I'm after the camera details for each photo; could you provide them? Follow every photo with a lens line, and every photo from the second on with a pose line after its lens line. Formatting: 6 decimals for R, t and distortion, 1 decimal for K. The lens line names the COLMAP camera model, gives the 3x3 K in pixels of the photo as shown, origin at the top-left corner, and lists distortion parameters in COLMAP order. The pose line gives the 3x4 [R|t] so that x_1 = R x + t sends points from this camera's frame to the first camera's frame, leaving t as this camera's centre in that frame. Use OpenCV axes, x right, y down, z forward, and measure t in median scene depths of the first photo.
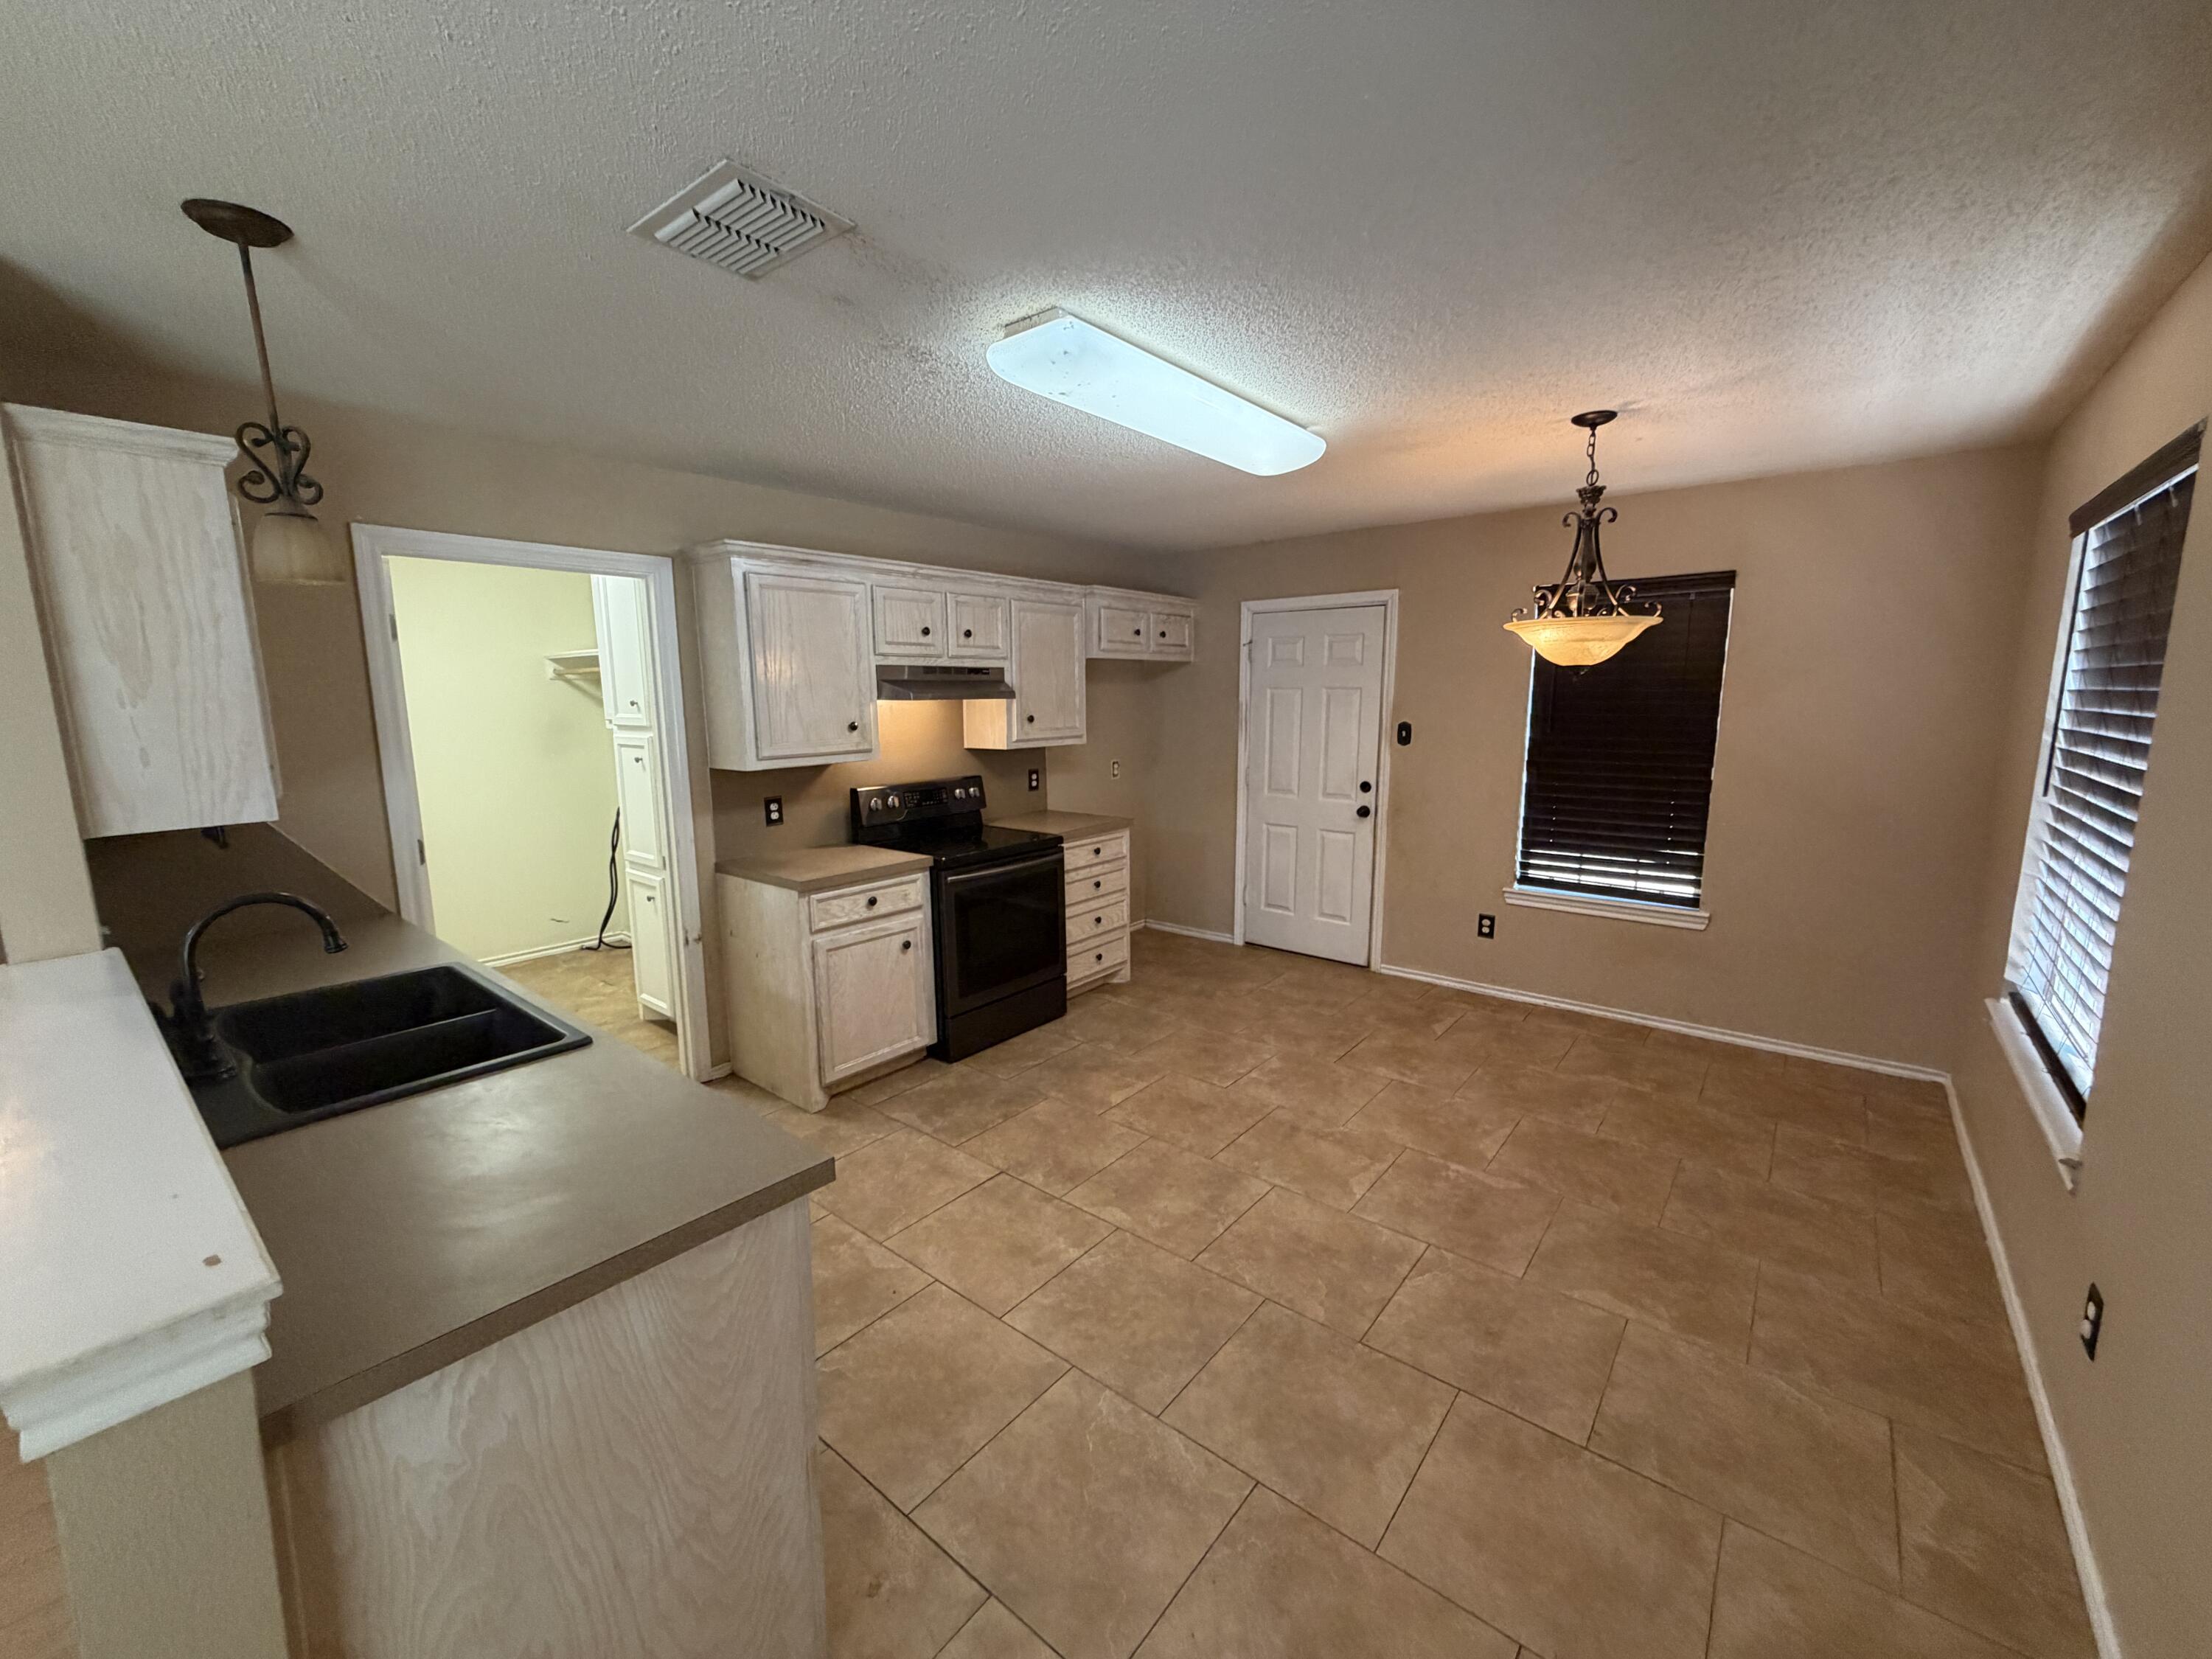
lens RADIAL K [[882.9, 0, 1111.2], [0, 882.9, 827.7], [0, 0, 1]] dist [-0.003969, 0.000178]
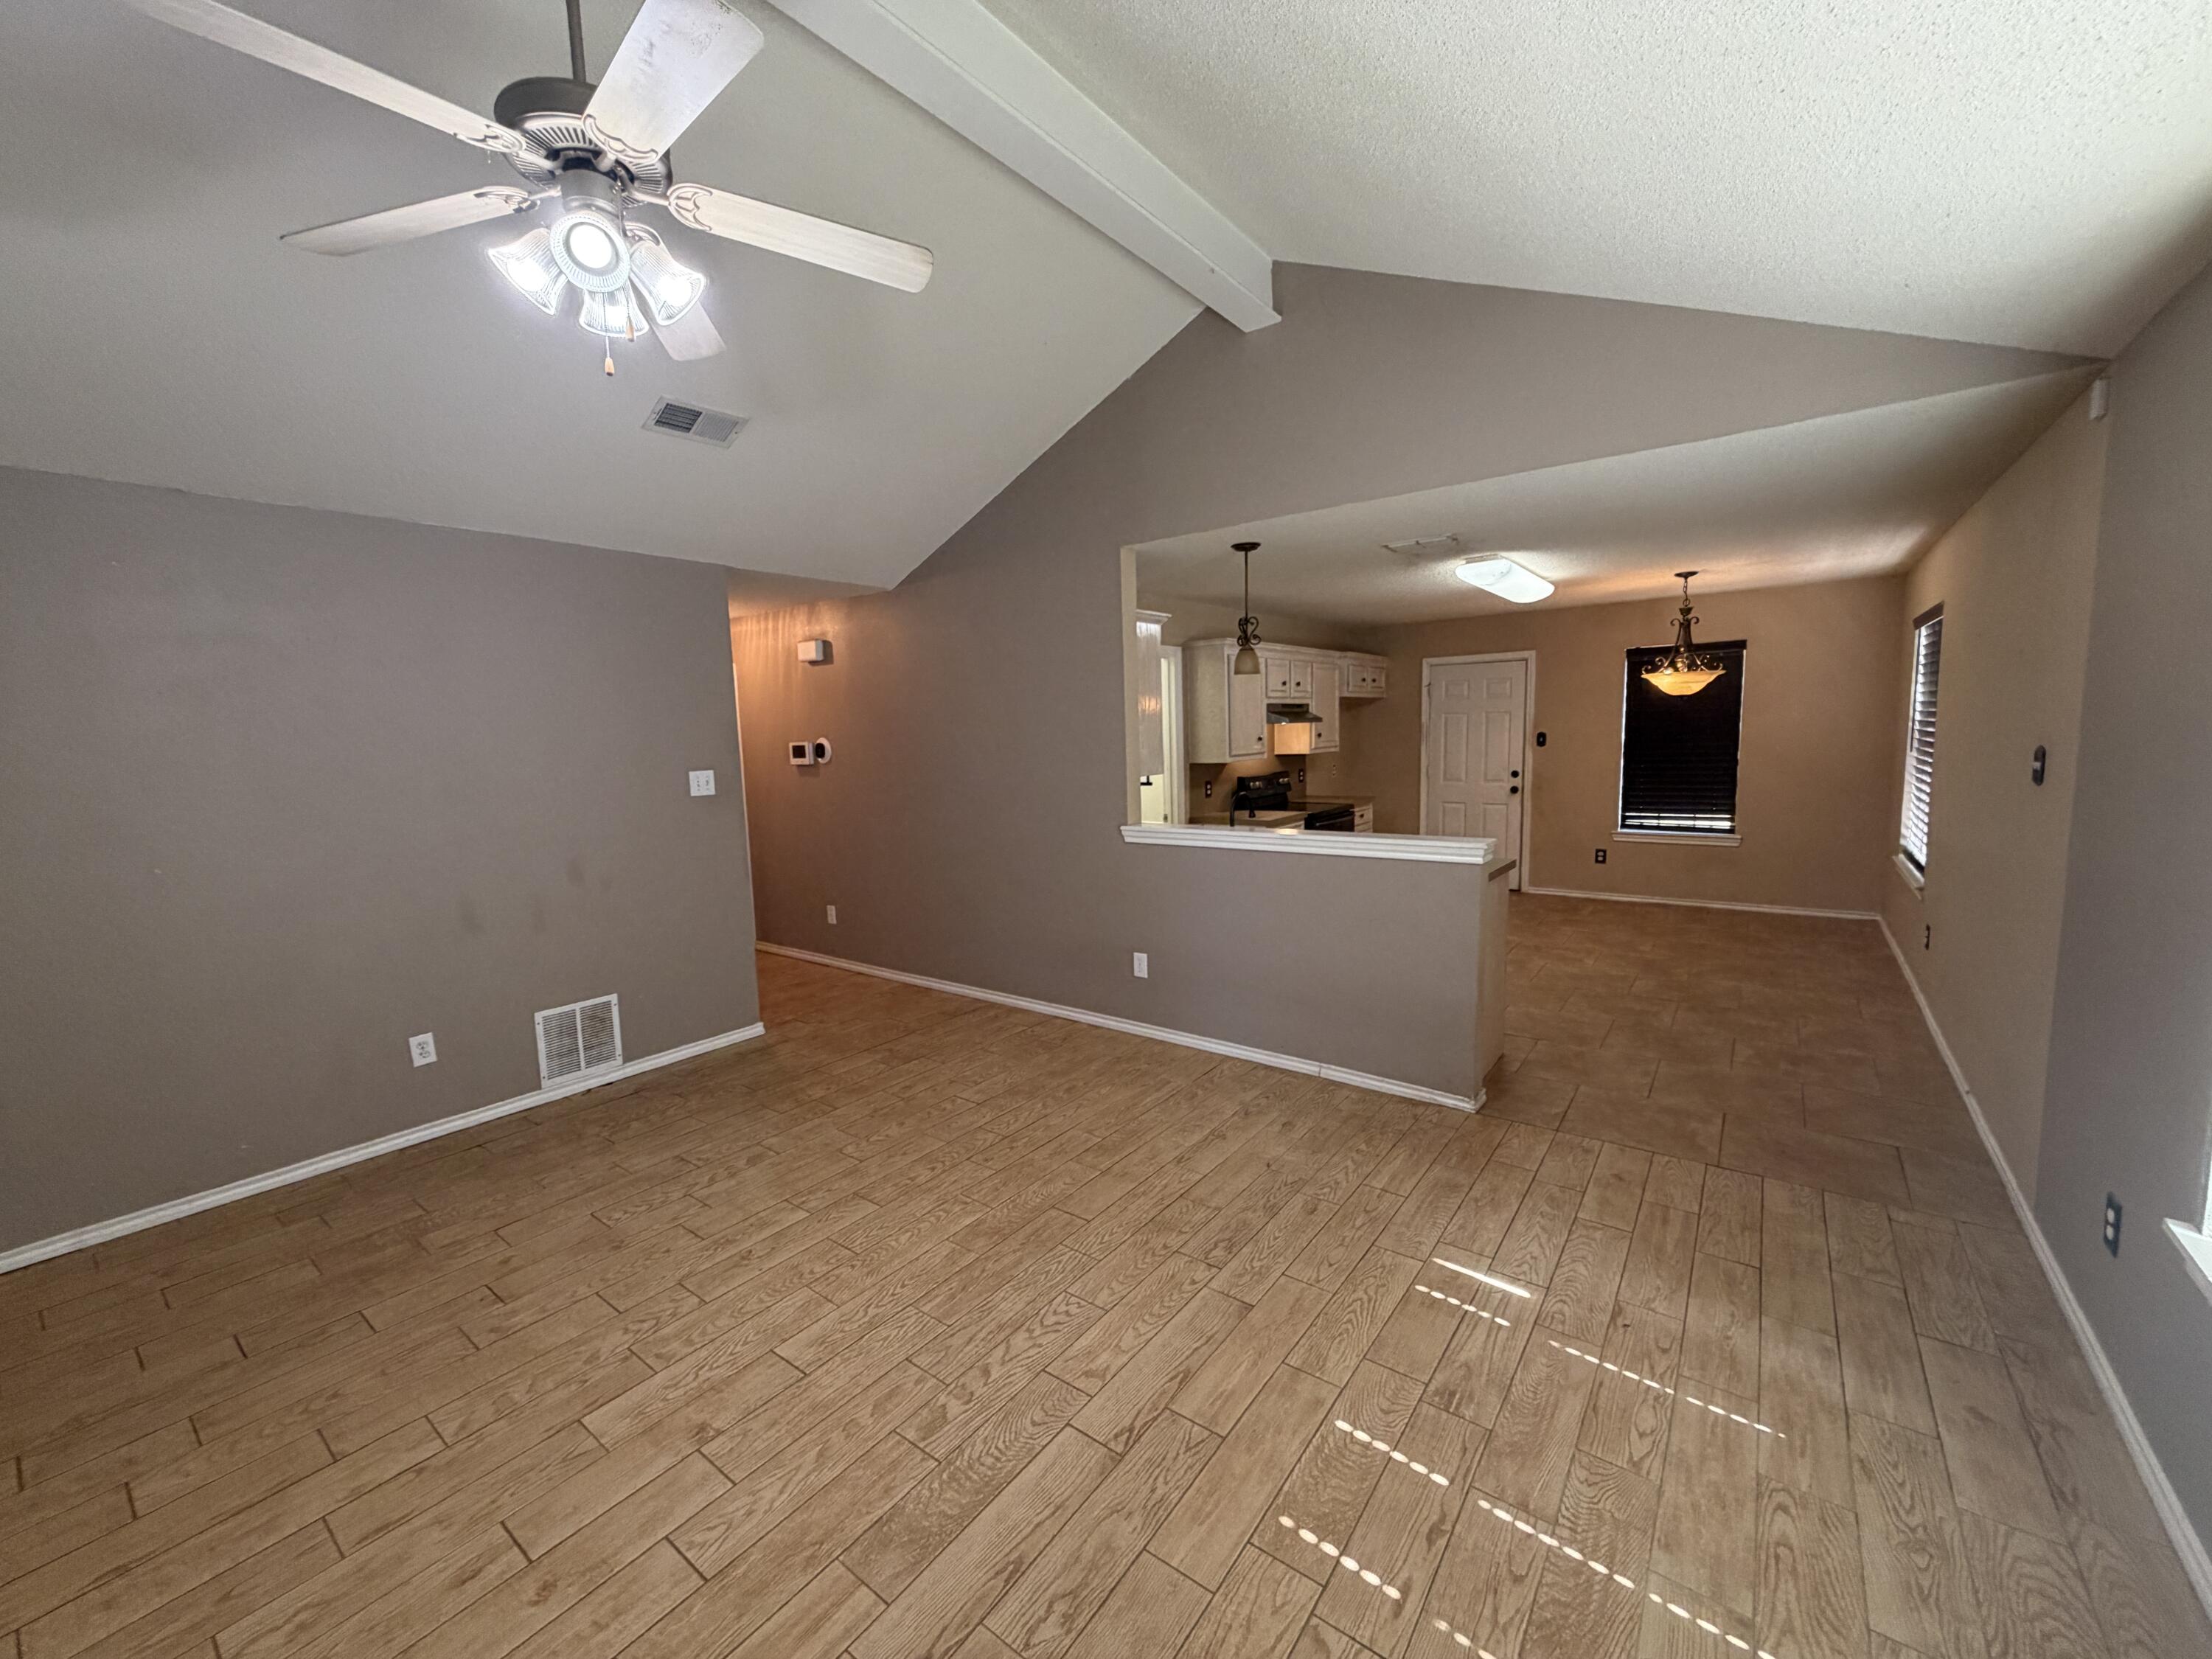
lens RADIAL K [[882.9, 0, 1108.1], [0, 882.9, 827.0], [0, 0, 1]] dist [-0.003969, 0.000178]
pose [[0.999052, -0.027221, 0.033961, -0.639068], [0.028657, 0.998684, -0.042537, 0.122164], [-0.032759, 0.043470, 0.998518, -0.705936]]
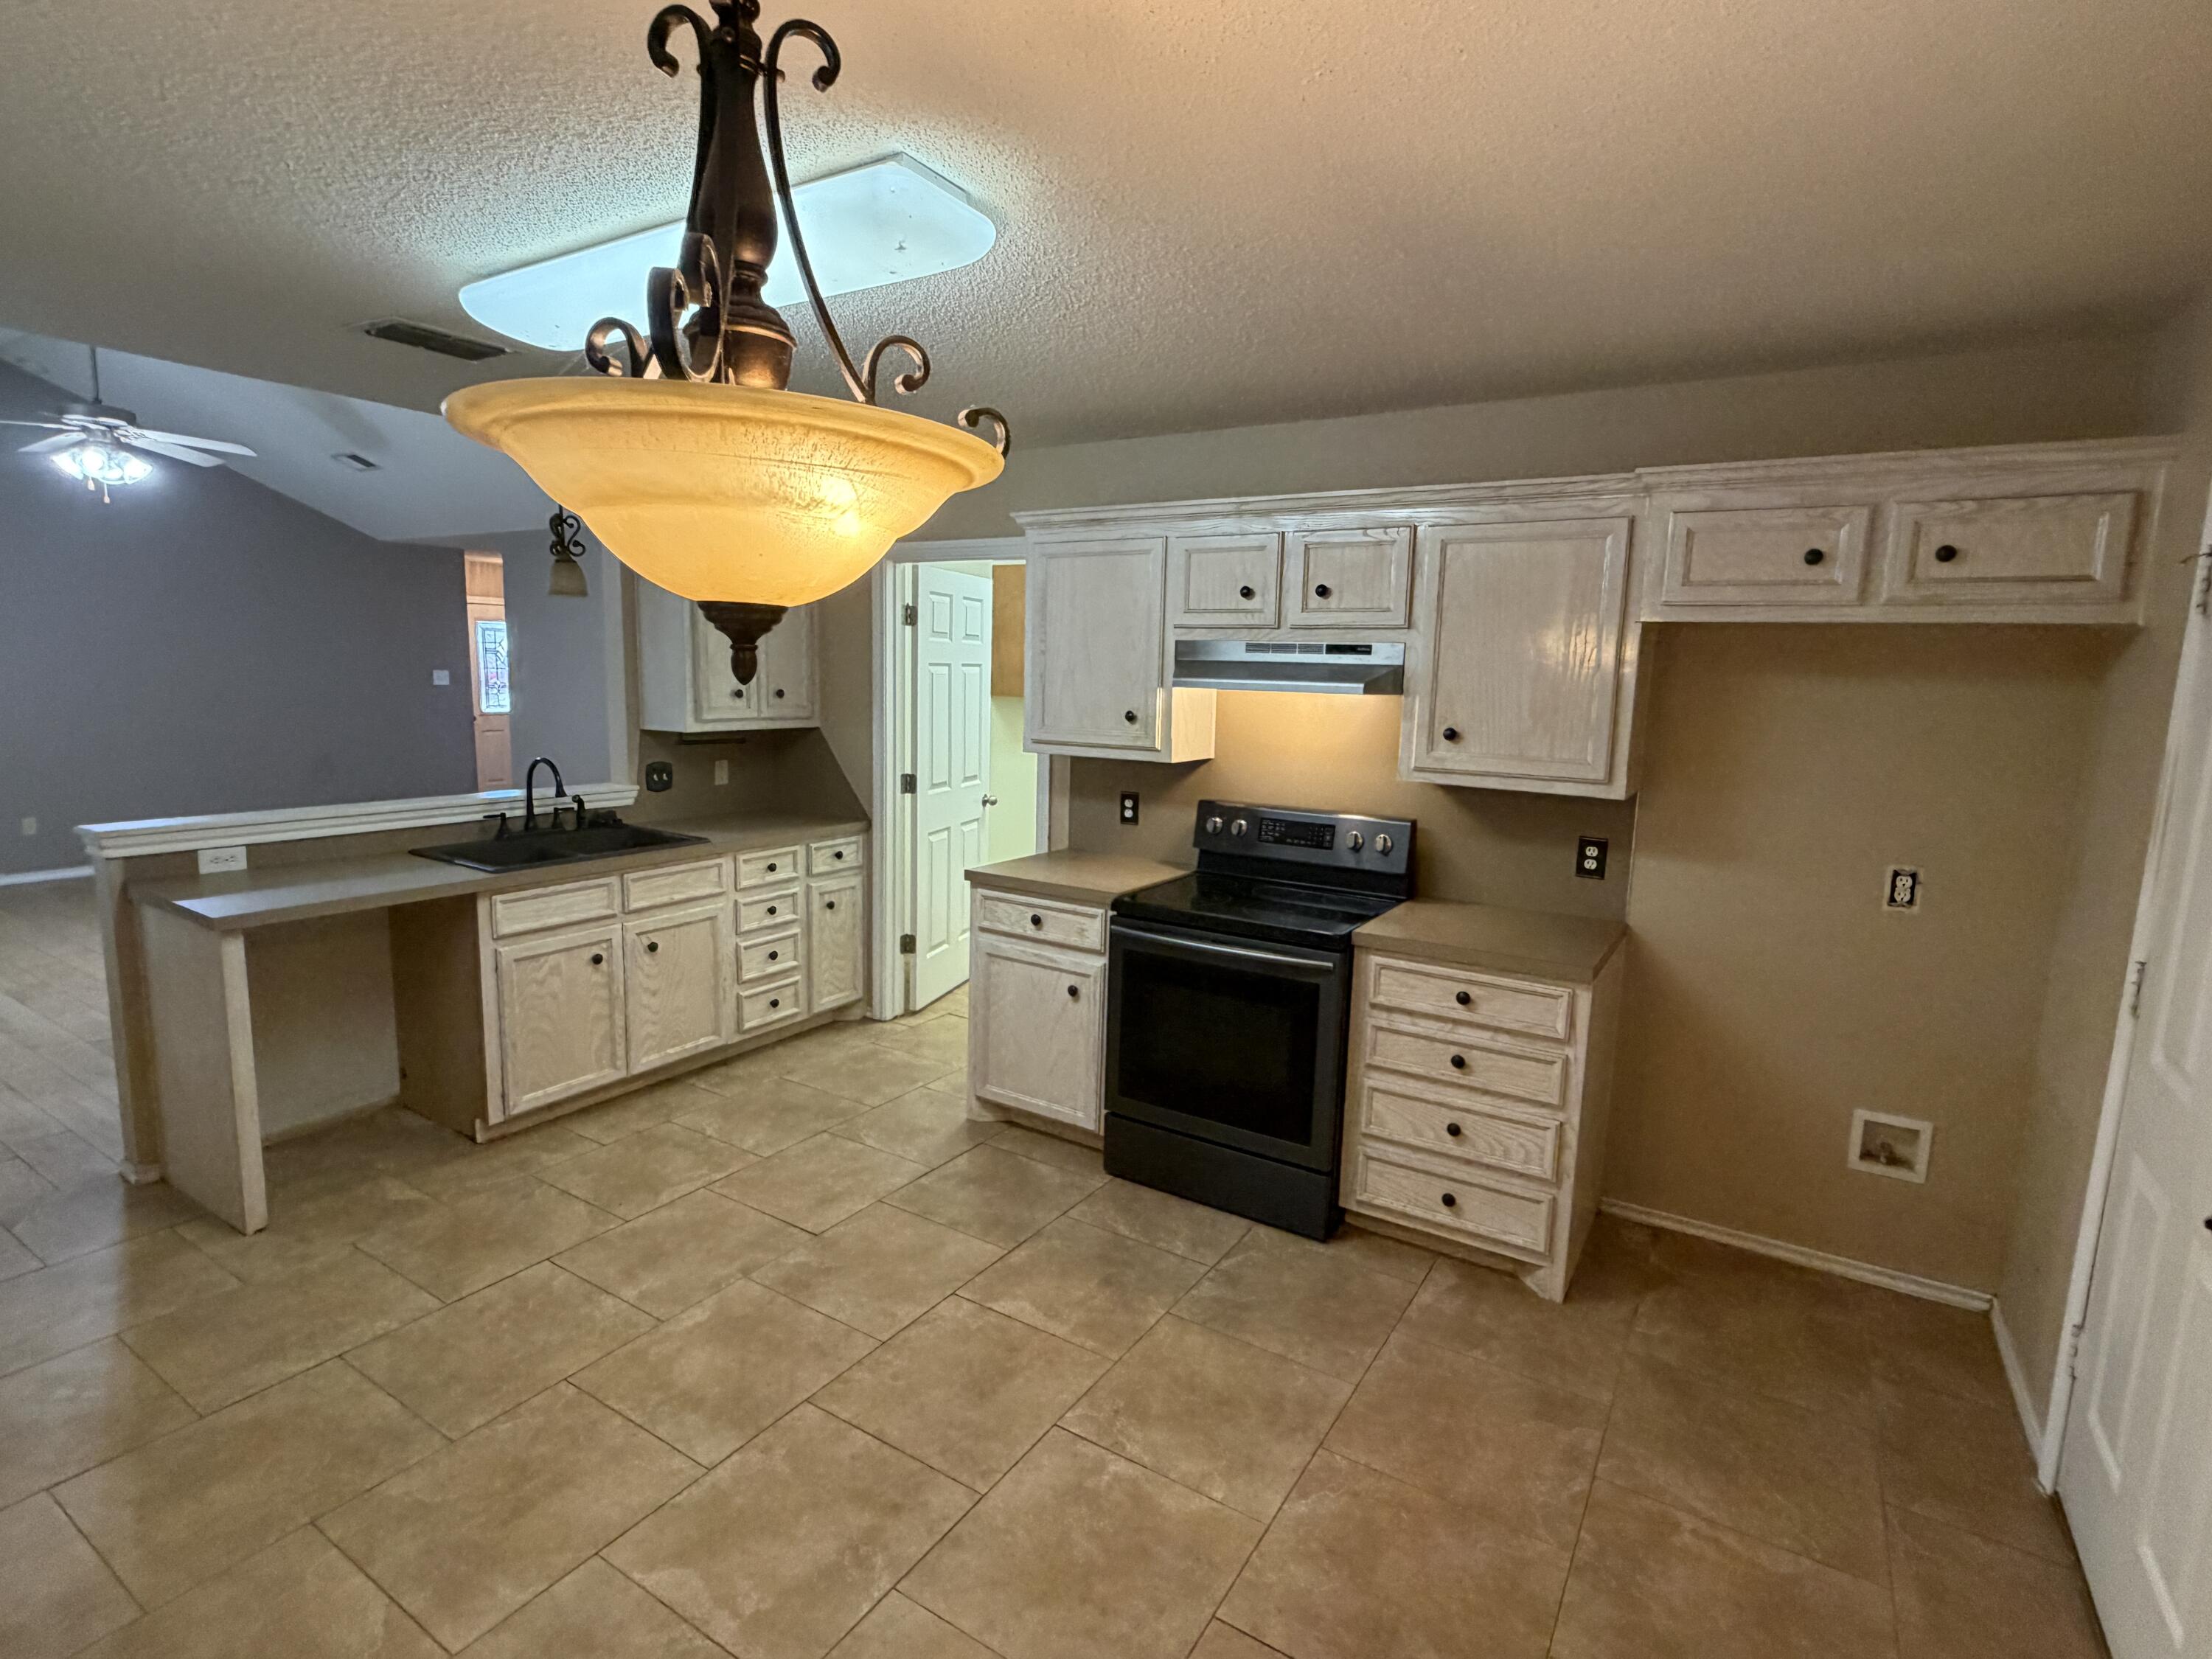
lens RADIAL K [[1092.1, 0, 1103.2], [0, 1092.1, 827.9], [0, 0, 1]] dist [0.000231, -0.000241]
pose [[0.111493, 0.158531, -0.981039, 0.683648], [-0.179526, 0.974165, 0.137017, -0.143756], [0.977415, 0.160845, 0.137073, 0.830345]]
